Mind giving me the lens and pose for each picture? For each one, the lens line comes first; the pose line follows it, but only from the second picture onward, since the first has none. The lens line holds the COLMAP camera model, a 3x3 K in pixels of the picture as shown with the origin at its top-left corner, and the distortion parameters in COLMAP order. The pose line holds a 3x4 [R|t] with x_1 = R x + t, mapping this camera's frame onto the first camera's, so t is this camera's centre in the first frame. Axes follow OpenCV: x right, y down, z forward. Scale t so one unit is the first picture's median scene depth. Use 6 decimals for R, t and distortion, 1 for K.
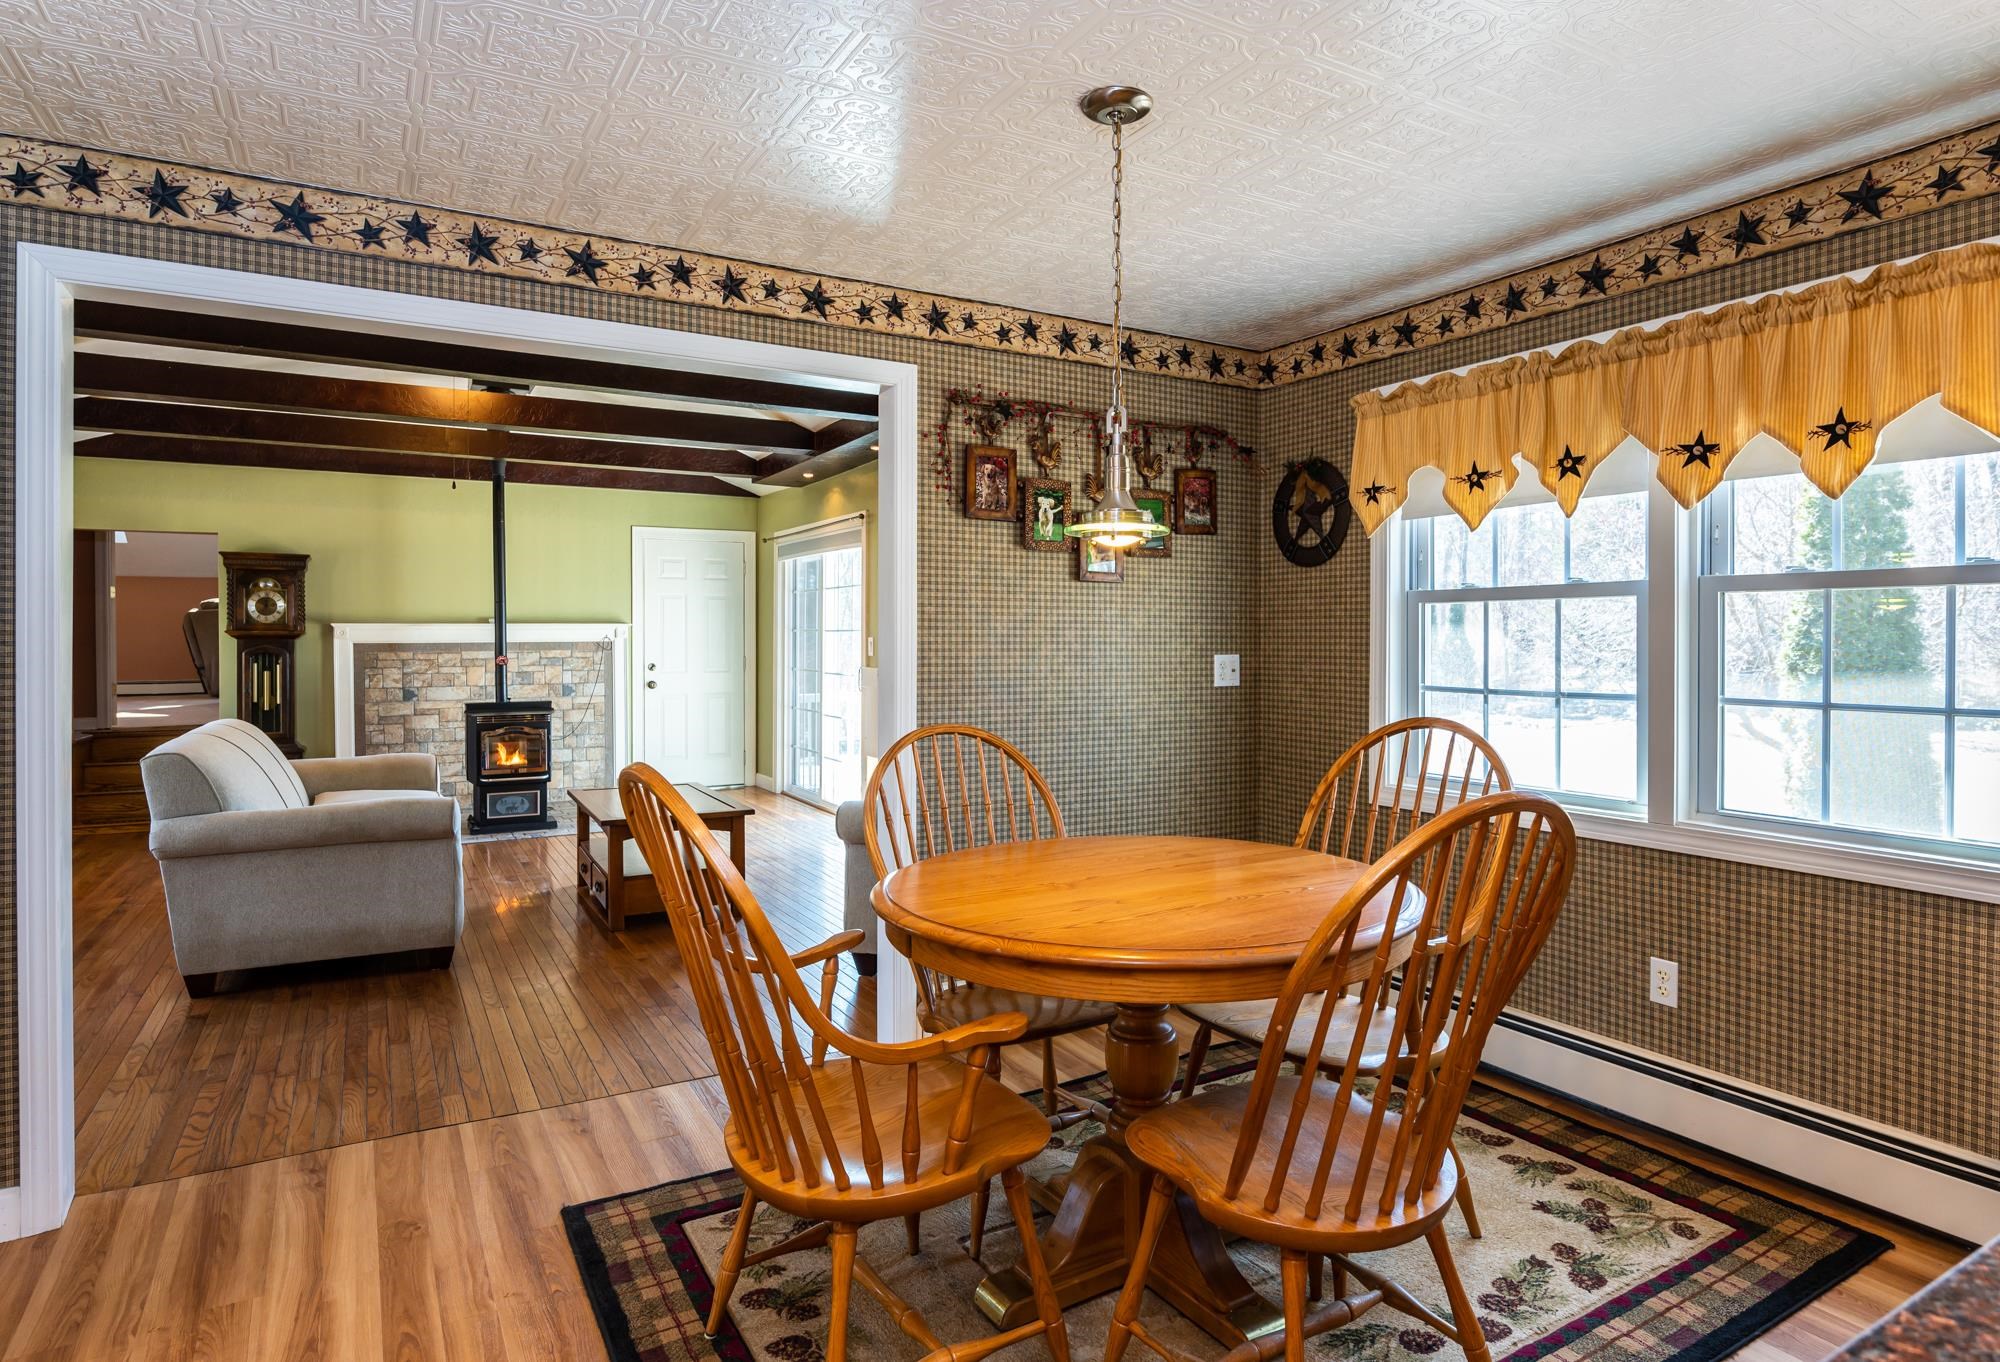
lens RADIAL K [[1110.5, 0, 1027.4], [0, 1110.5, 641.7], [0, 0, 1]] dist [-0.007501, 0.000485]
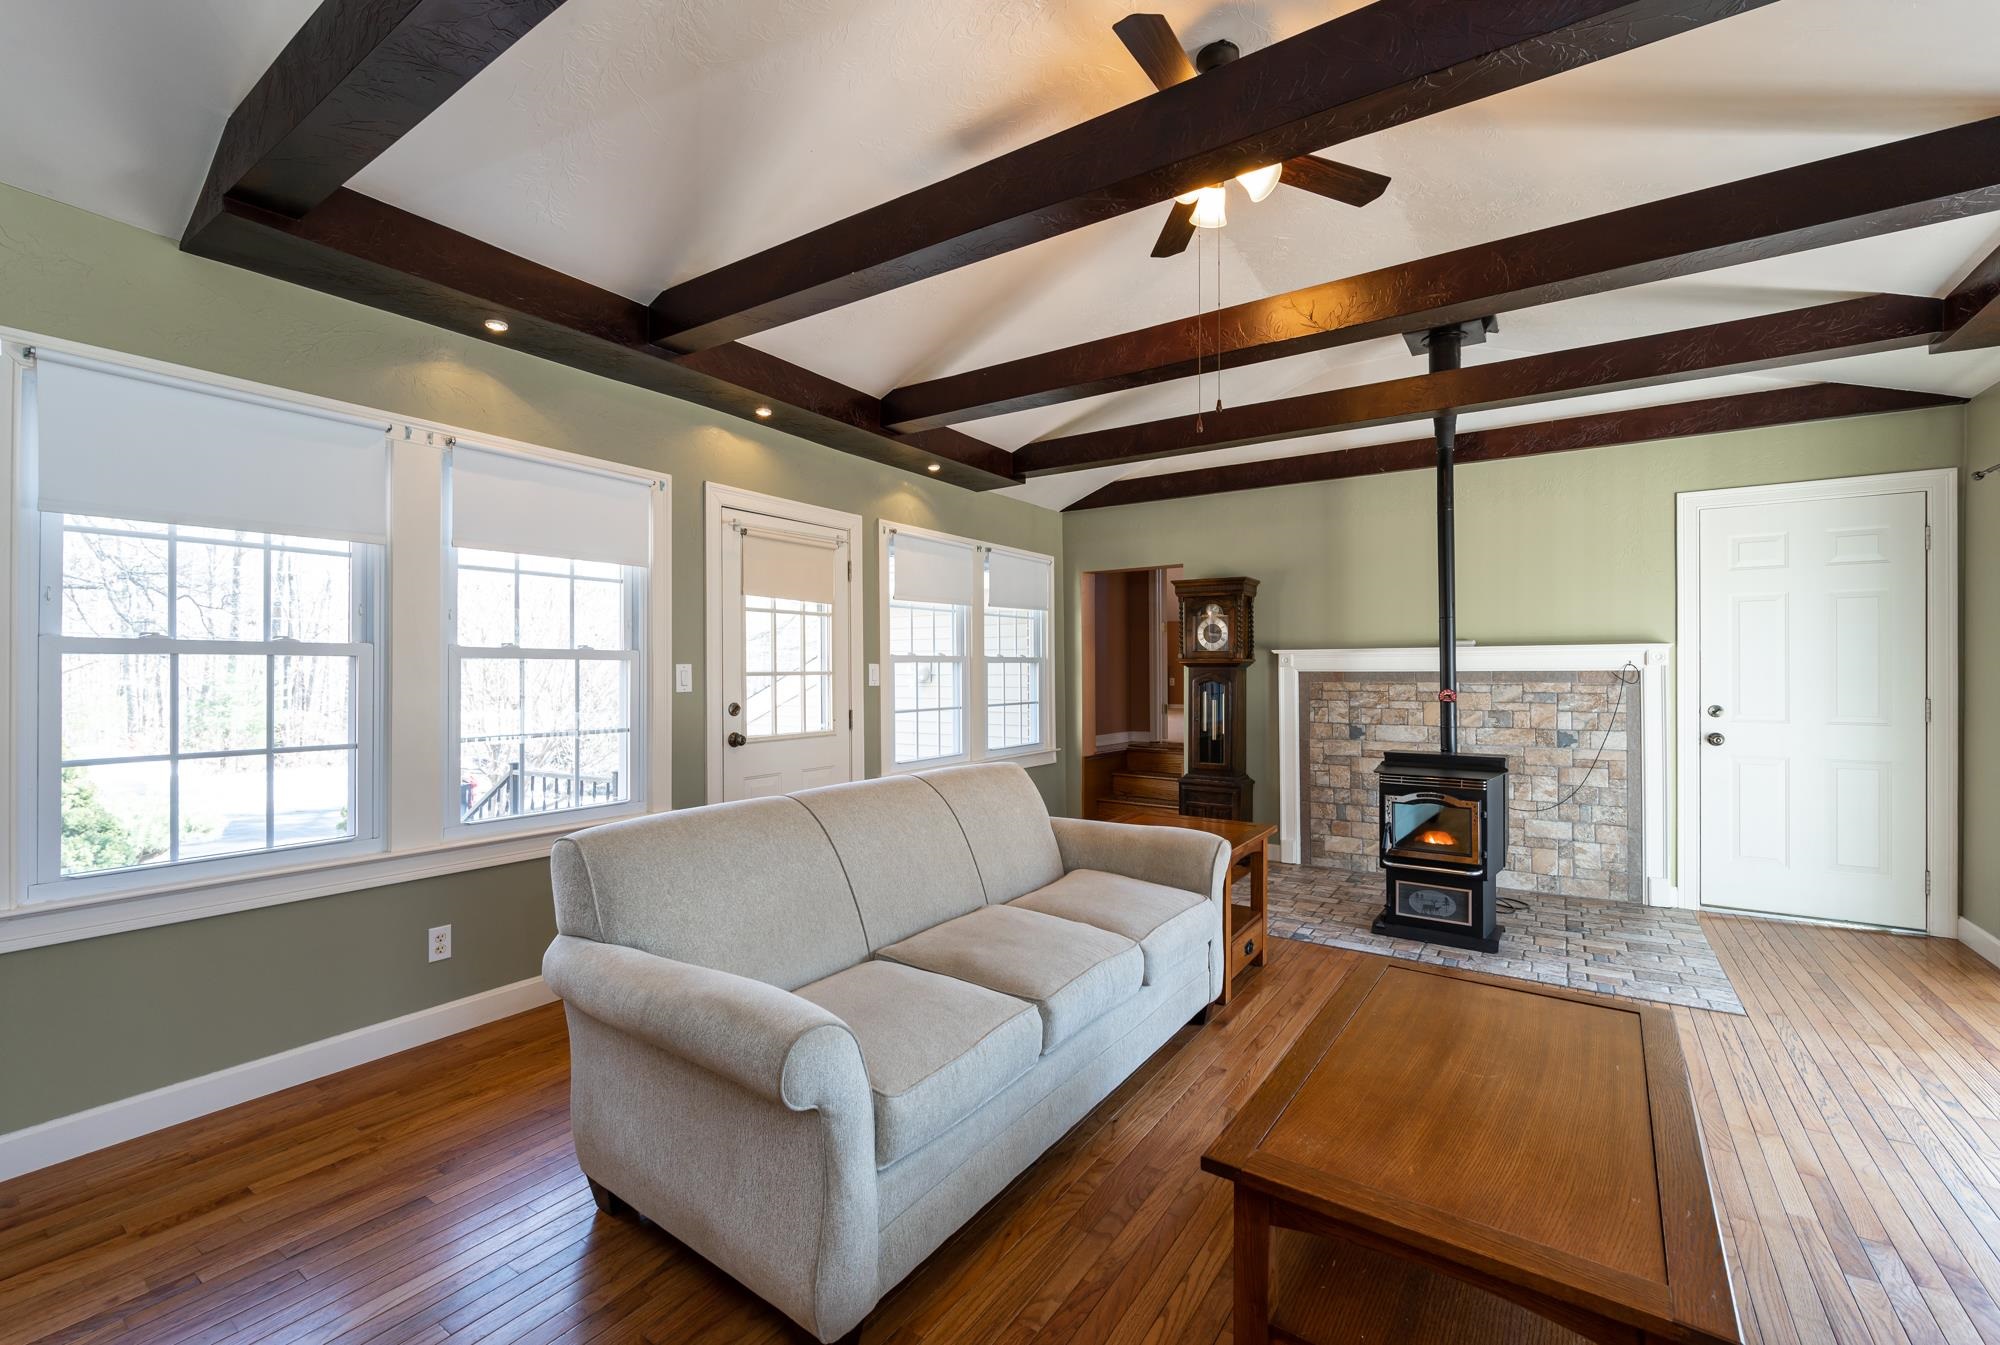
lens RADIAL K [[839.6, 0, 1009.3], [0, 839.6, 662.1], [0, 0, 1]] dist [-0.003419, -0.000181]
pose [[0.424972, -0.001052, -0.905206, -0.175899], [0.002448, 0.999997, -0.000013, -0.013949], [0.905203, -0.002210, 0.424973, 0.986797]]
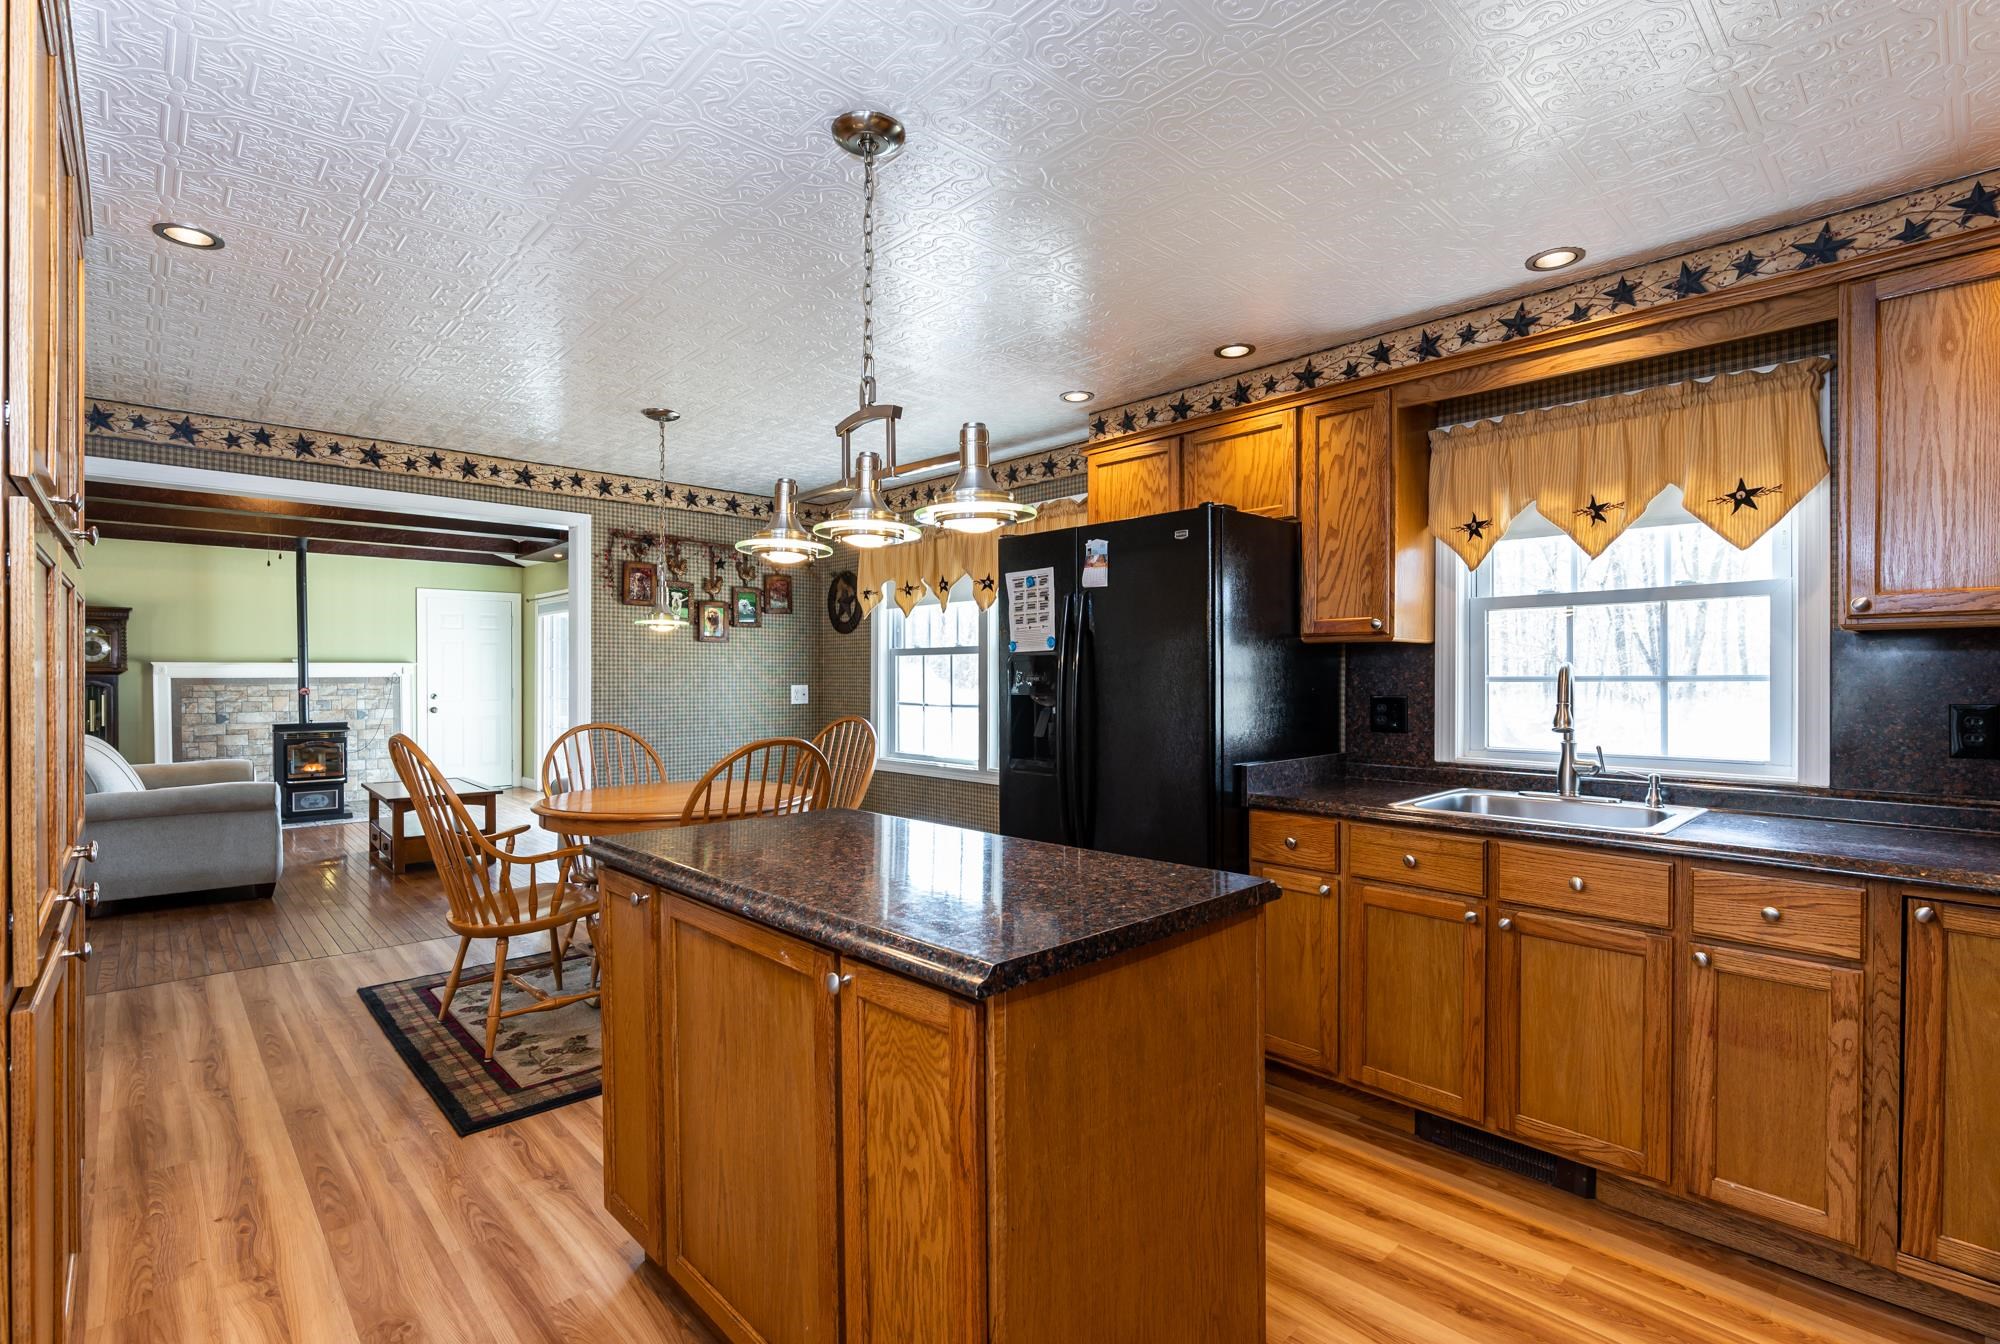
lens RADIAL K [[918.3, 0, 998.0], [0, 918.3, 679.9], [0, 0, 1]] dist [-0.005870, -0.000466]
pose [[0.977083, -0.000187, 0.212858, 0.181596], [-0.000448, 0.999996, 0.002937, -0.000179], [-0.212857, -0.002965, 0.977079, -0.436752]]
